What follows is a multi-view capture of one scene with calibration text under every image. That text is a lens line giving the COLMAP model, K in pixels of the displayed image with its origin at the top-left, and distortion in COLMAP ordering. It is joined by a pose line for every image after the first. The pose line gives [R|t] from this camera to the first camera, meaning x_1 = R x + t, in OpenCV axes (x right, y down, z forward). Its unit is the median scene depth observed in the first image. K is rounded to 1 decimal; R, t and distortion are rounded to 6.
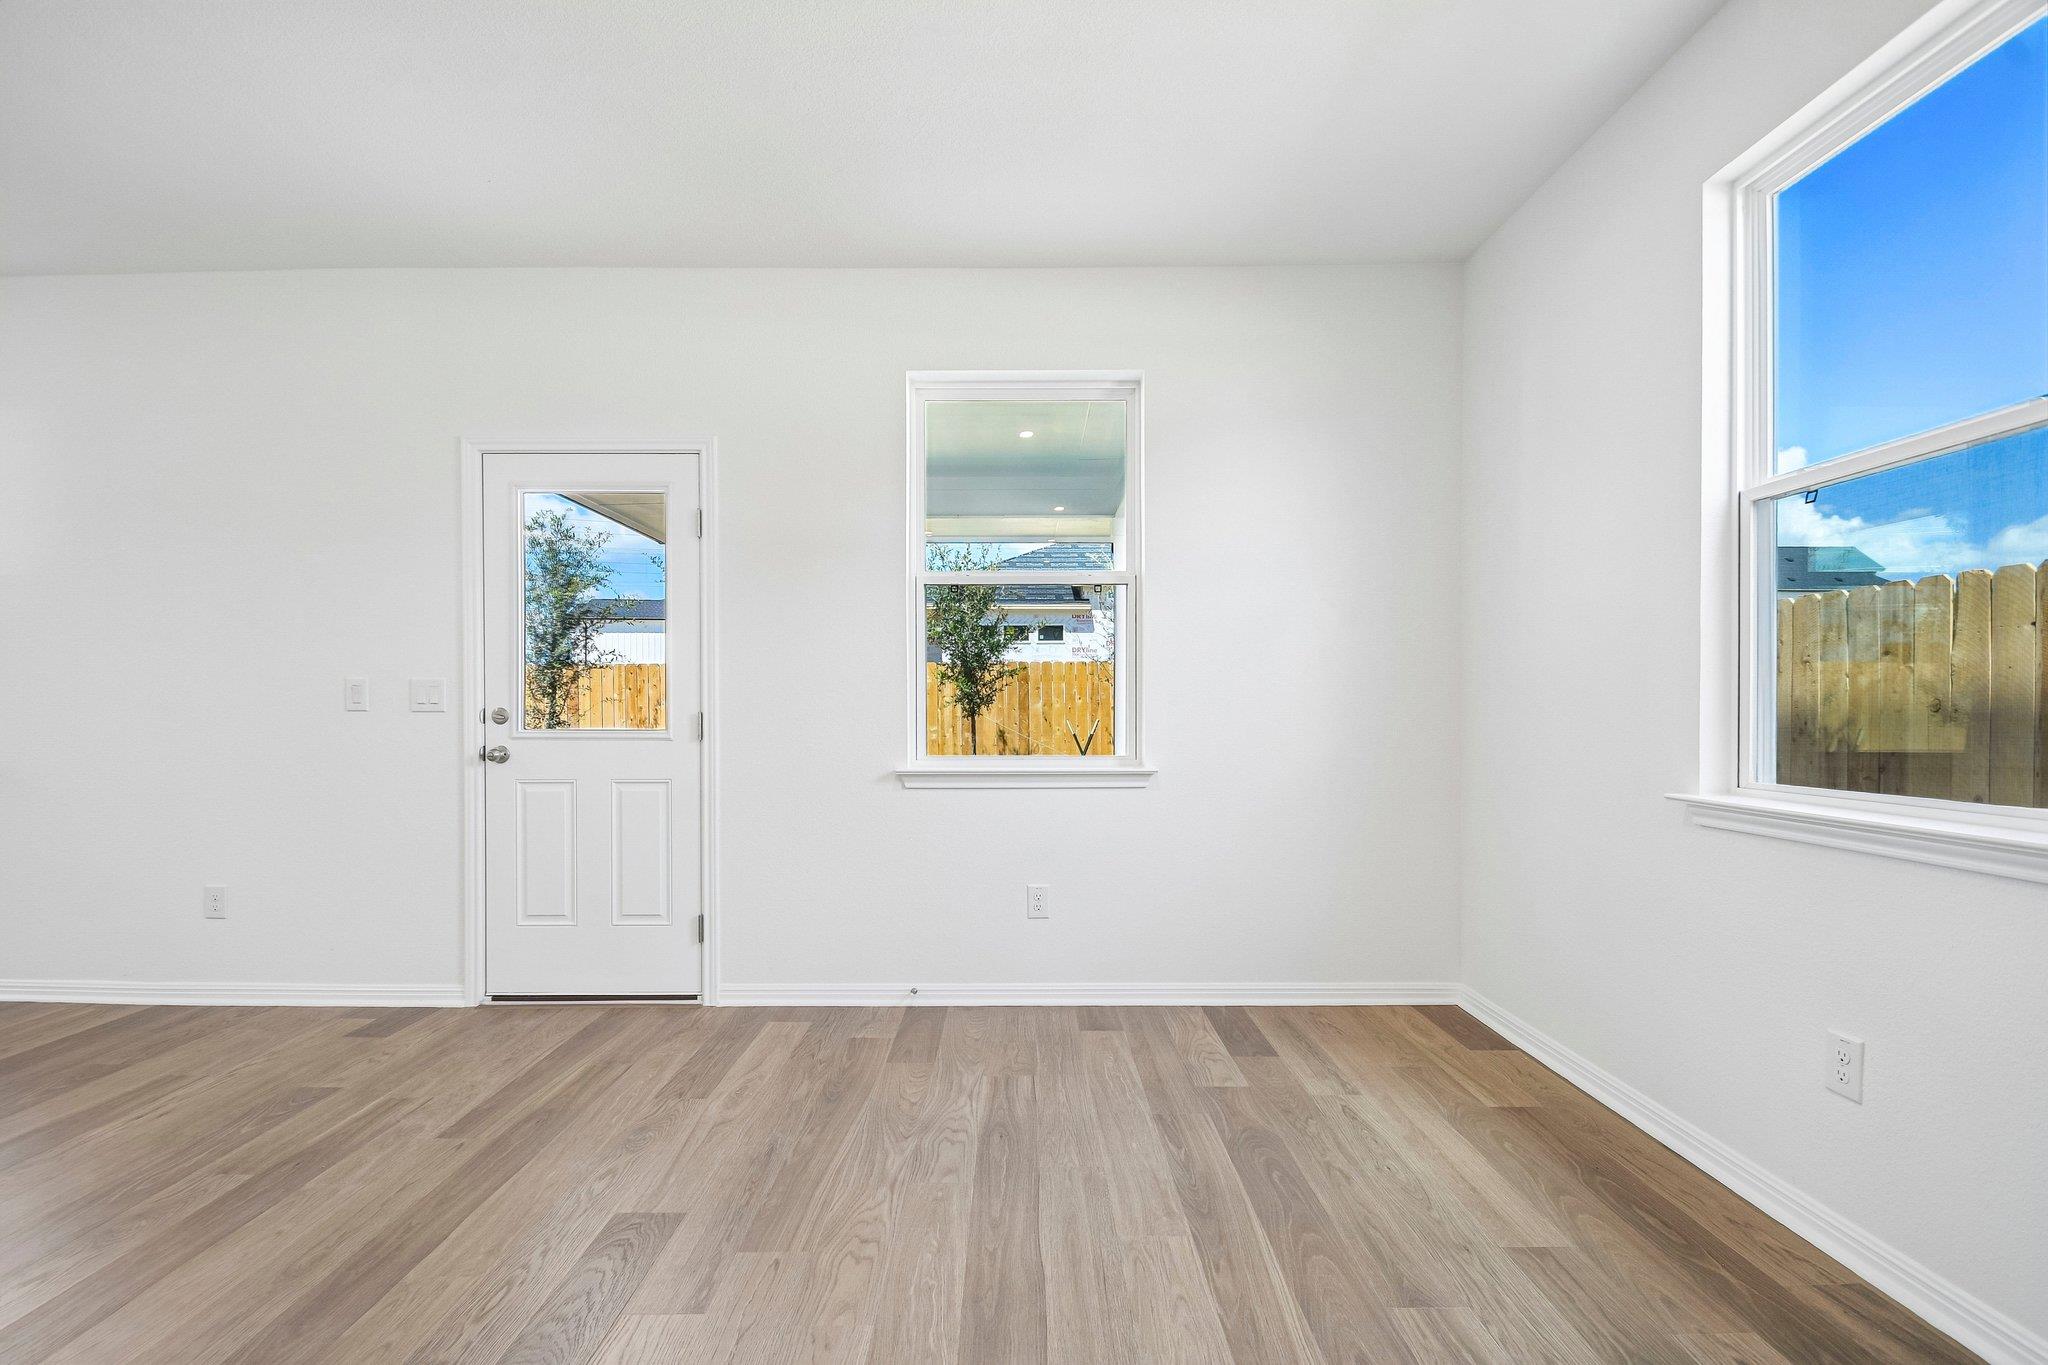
lens RADIAL K [[901.4, 0, 1017.1], [0, 901.4, 721.0], [0, 0, 1]] dist [0.009373, -0.013055]
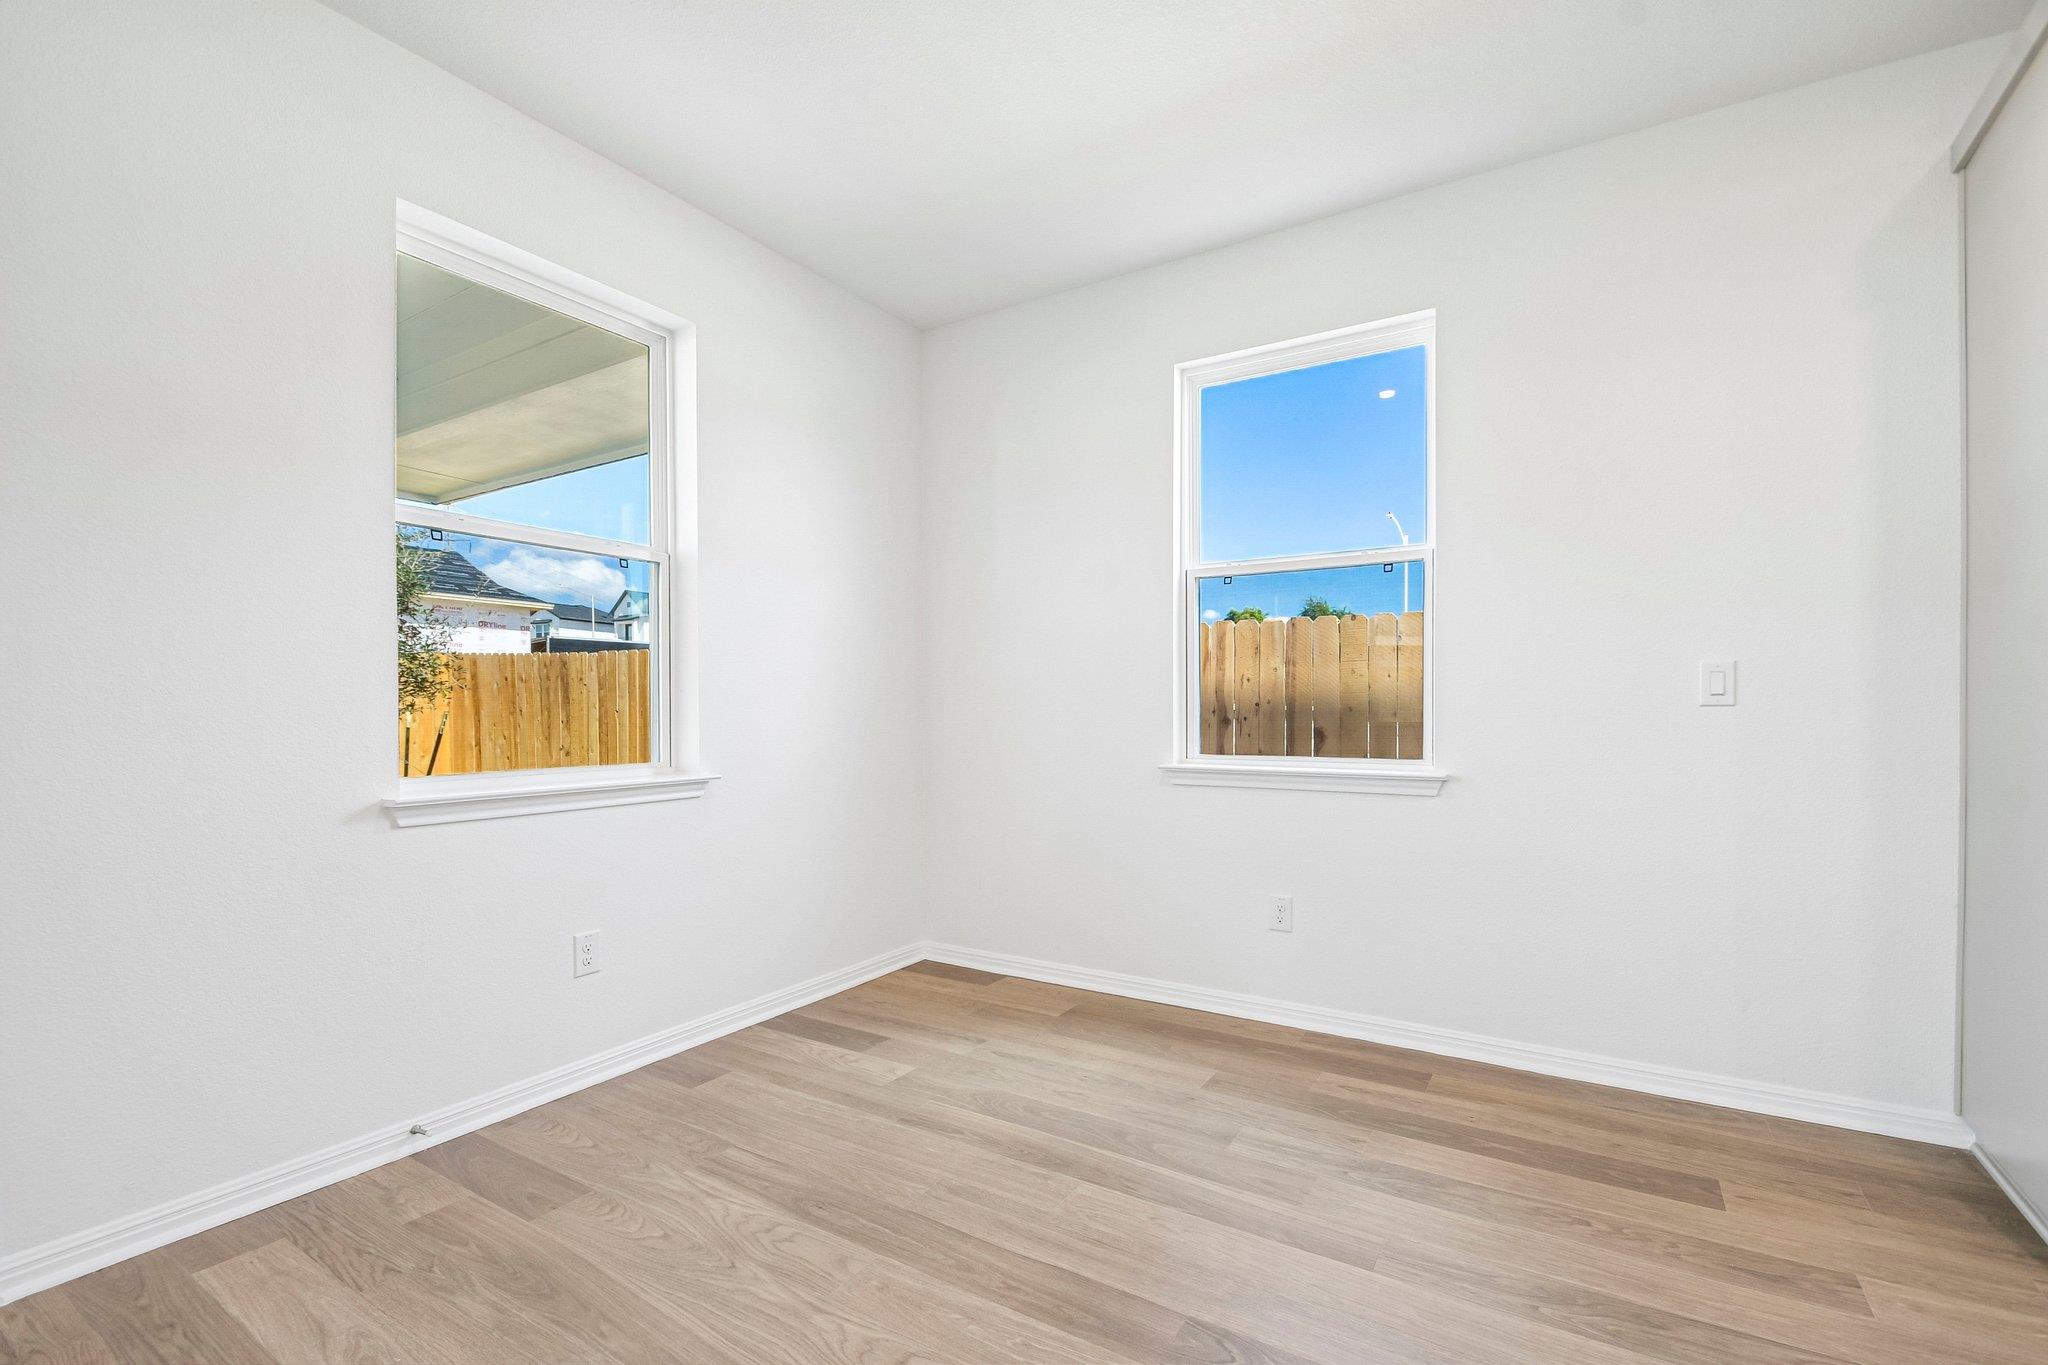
lens RADIAL K [[901.4, 0, 1017.1], [0, 901.4, 721.0], [0, 0, 1]] dist [0.009373, -0.013055]
pose [[0.531639, -0.010023, 0.846912, -0.556183], [0.011306, 0.999925, 0.004736, -0.001899], [-0.846895, 0.007057, 0.531713, 0.335380]]
